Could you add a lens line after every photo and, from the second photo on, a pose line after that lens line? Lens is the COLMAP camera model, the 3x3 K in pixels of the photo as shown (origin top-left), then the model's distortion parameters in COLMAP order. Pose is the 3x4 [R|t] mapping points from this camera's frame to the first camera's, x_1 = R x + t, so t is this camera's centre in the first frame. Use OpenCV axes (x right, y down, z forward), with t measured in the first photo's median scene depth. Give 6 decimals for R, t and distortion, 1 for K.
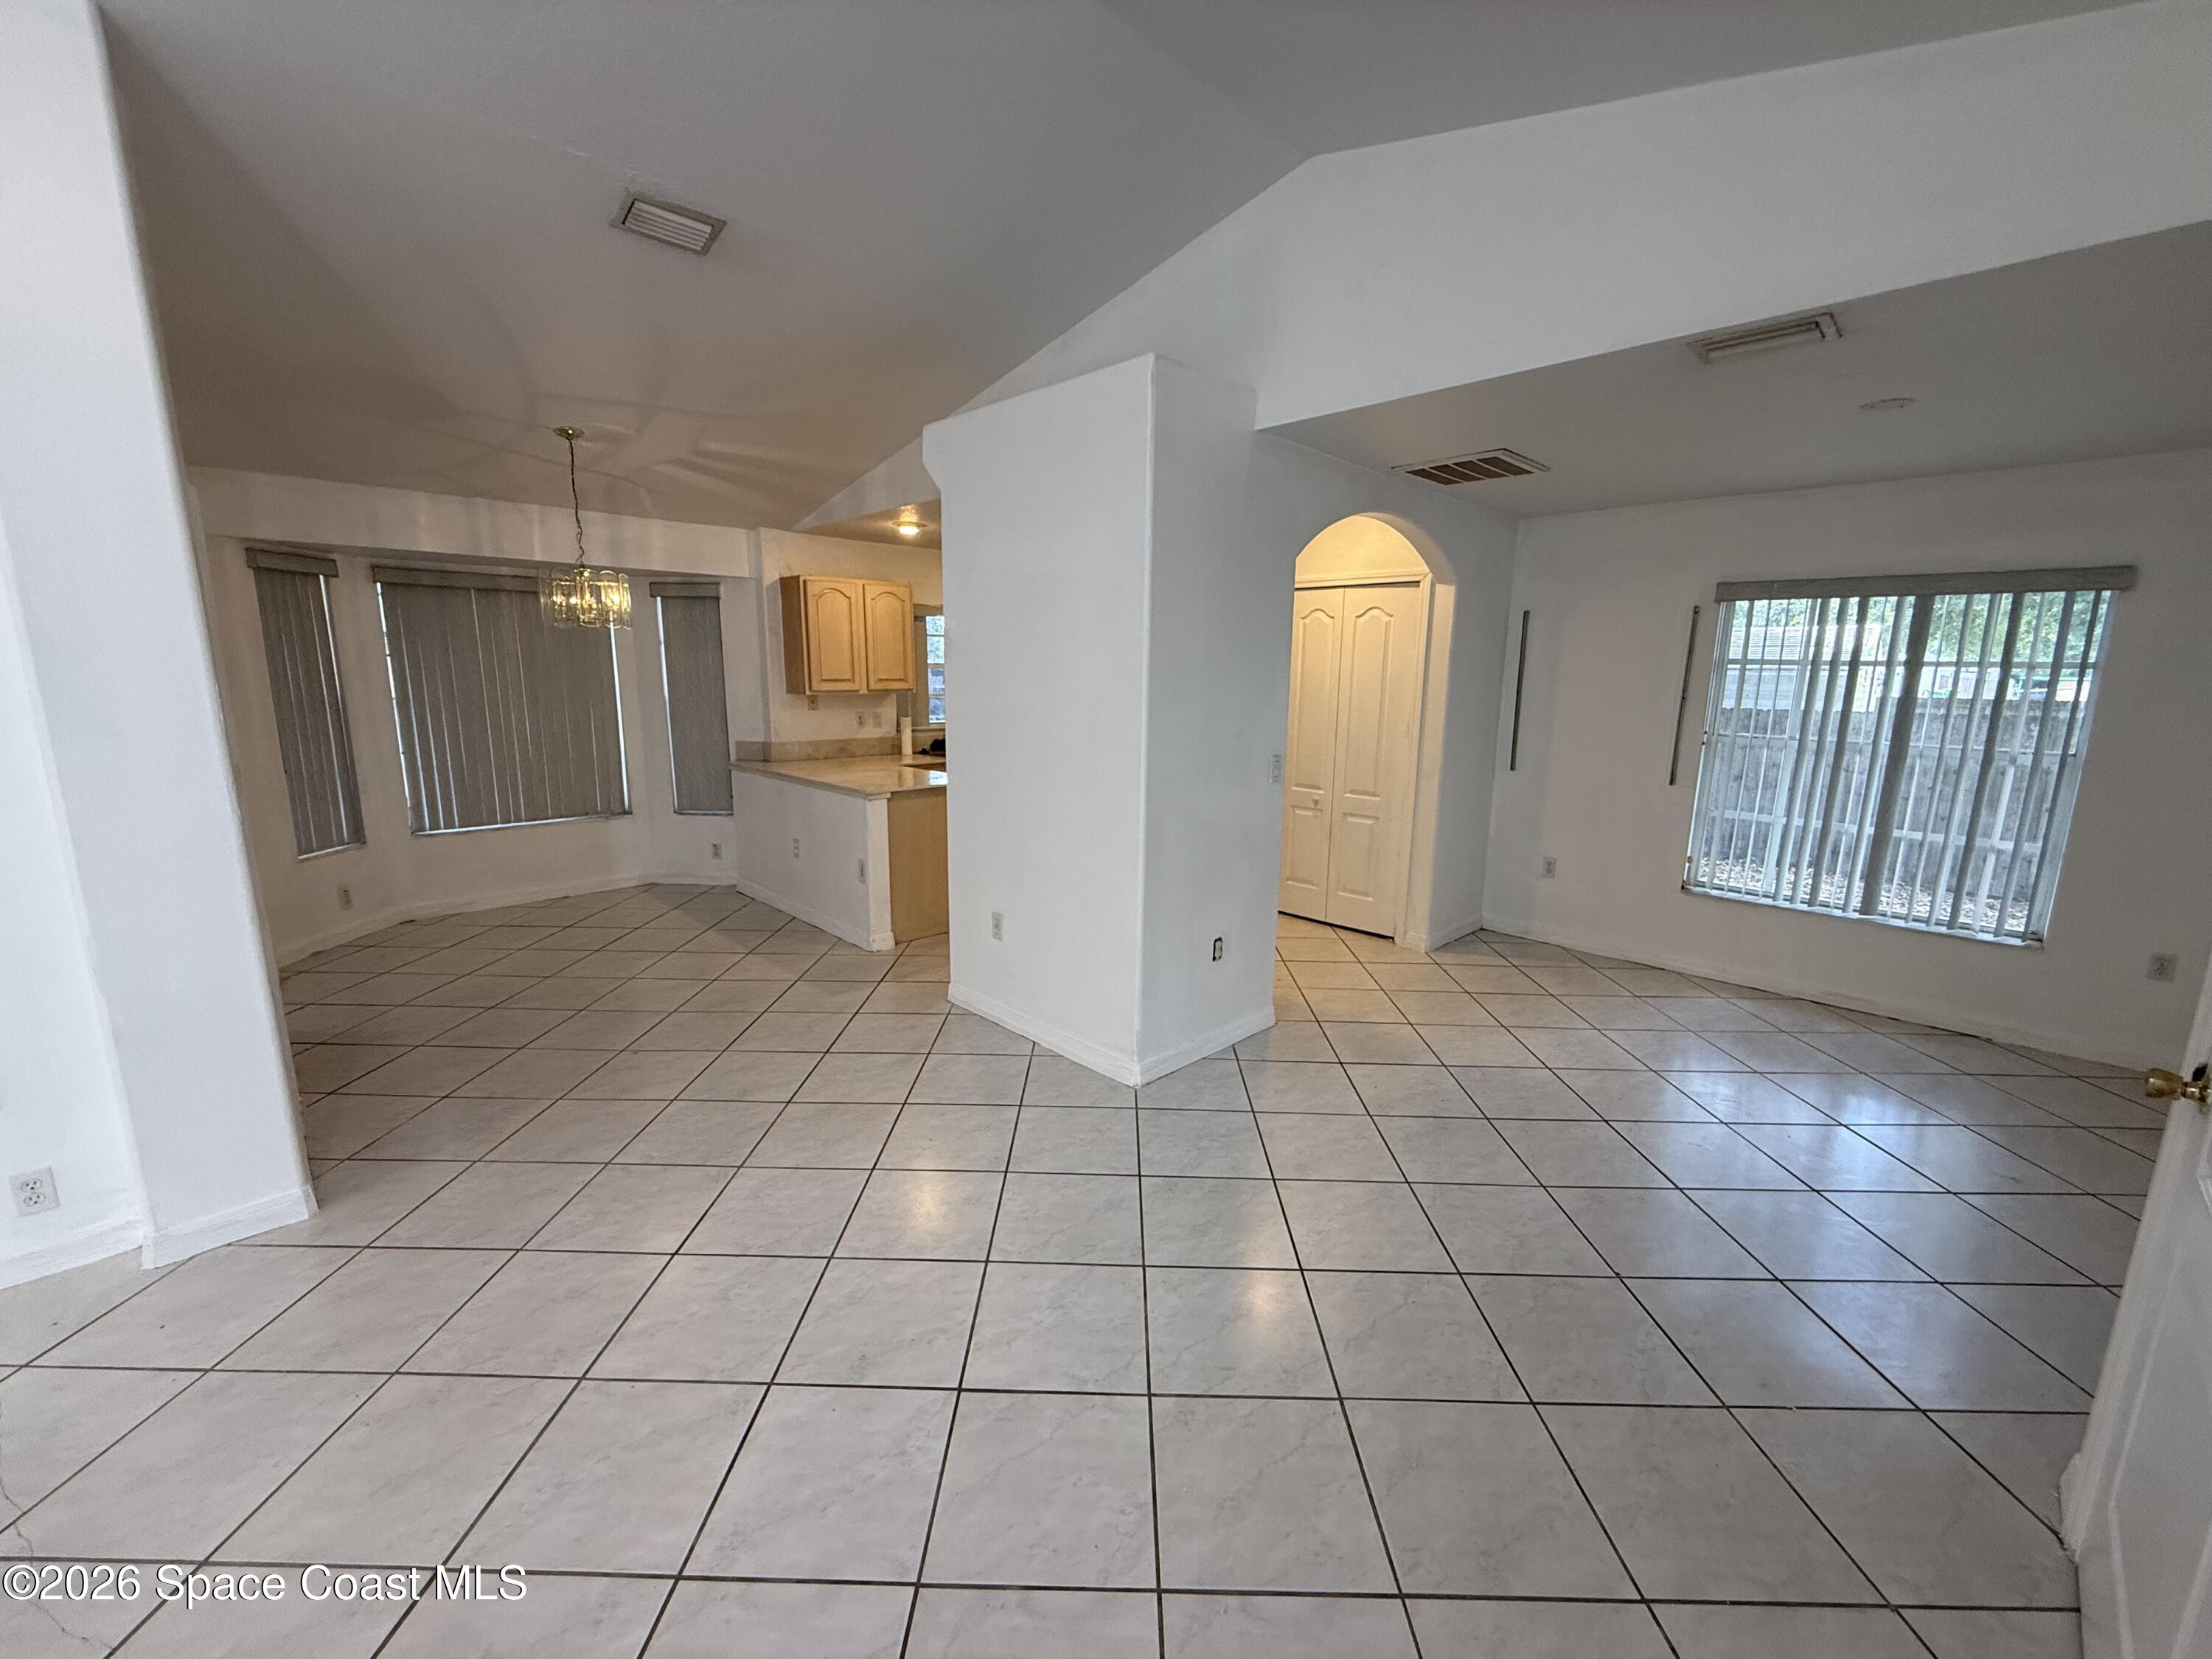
lens RADIAL K [[884.6, 0, 1097.6], [0, 884.6, 831.4], [0, 0, 1]] dist [0.000870, -0.000339]
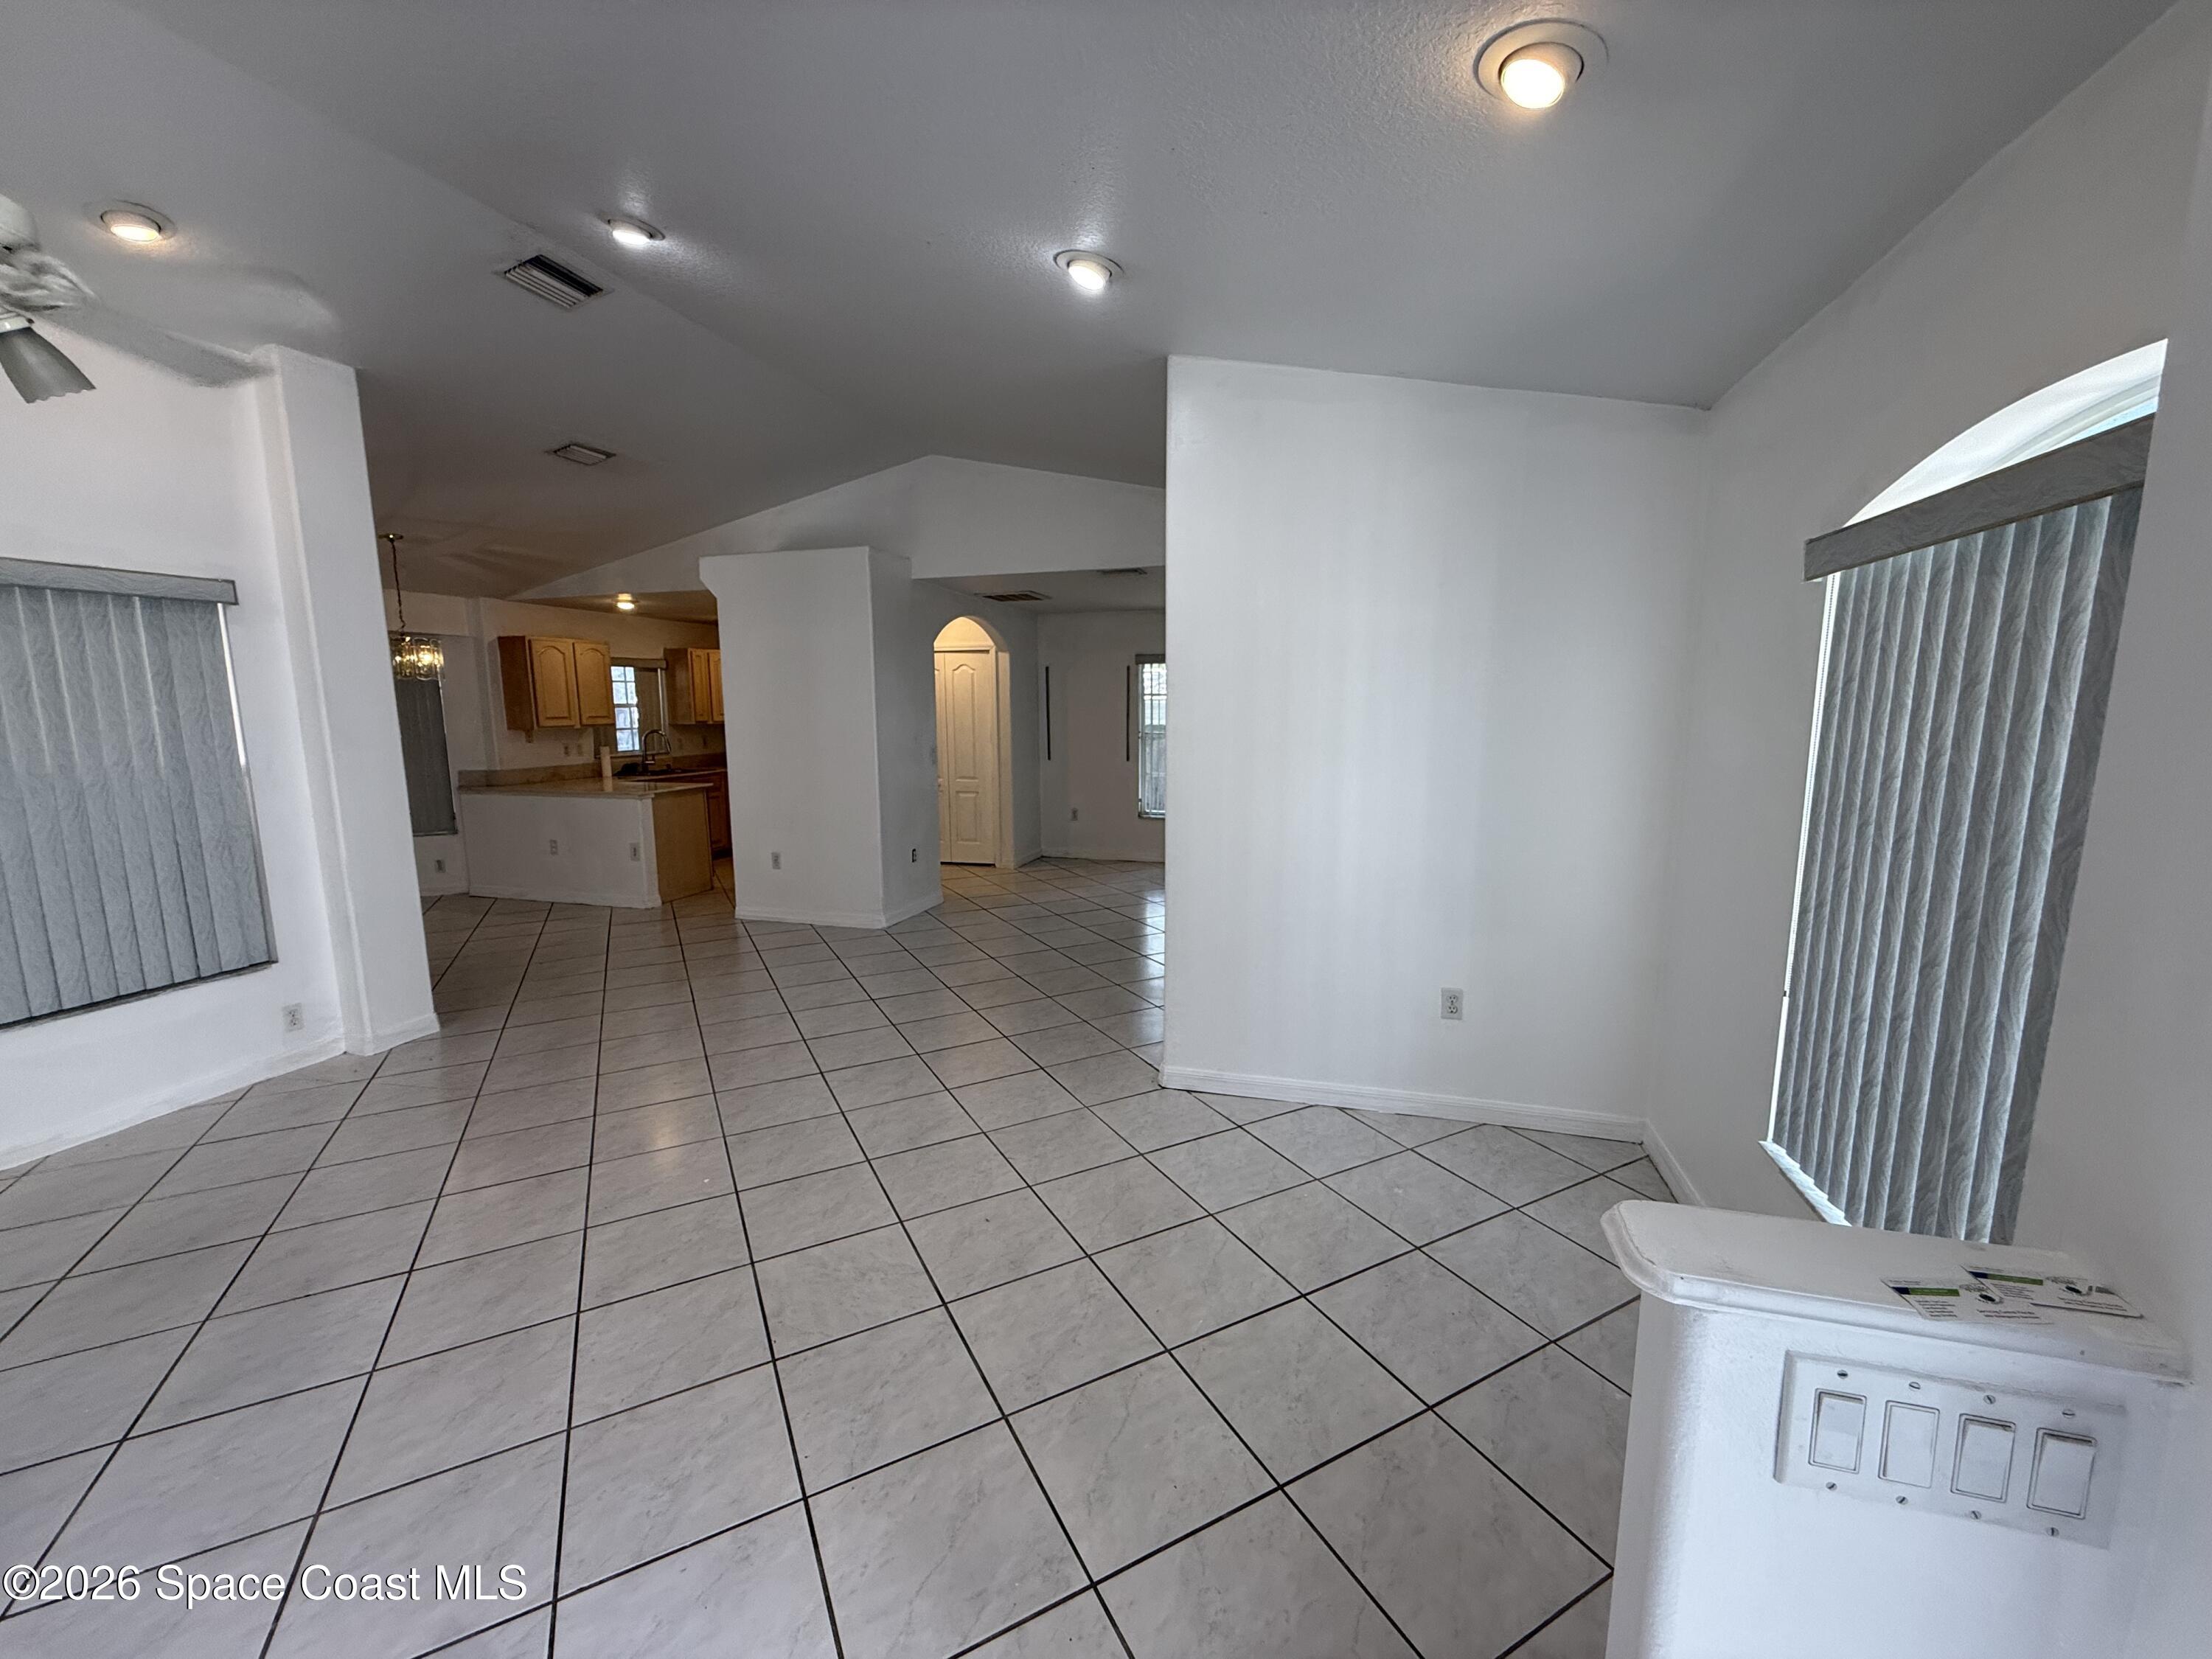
lens RADIAL K [[884.6, 0, 1105.3], [0, 884.6, 831.5], [0, 0, 1]] dist [0.000870, -0.000339]
pose [[0.872525, -0.086434, 0.480863, -0.297267], [0.105687, 0.994314, -0.013044, 0.113235], [-0.477002, 0.062203, 0.876698, -0.594153]]
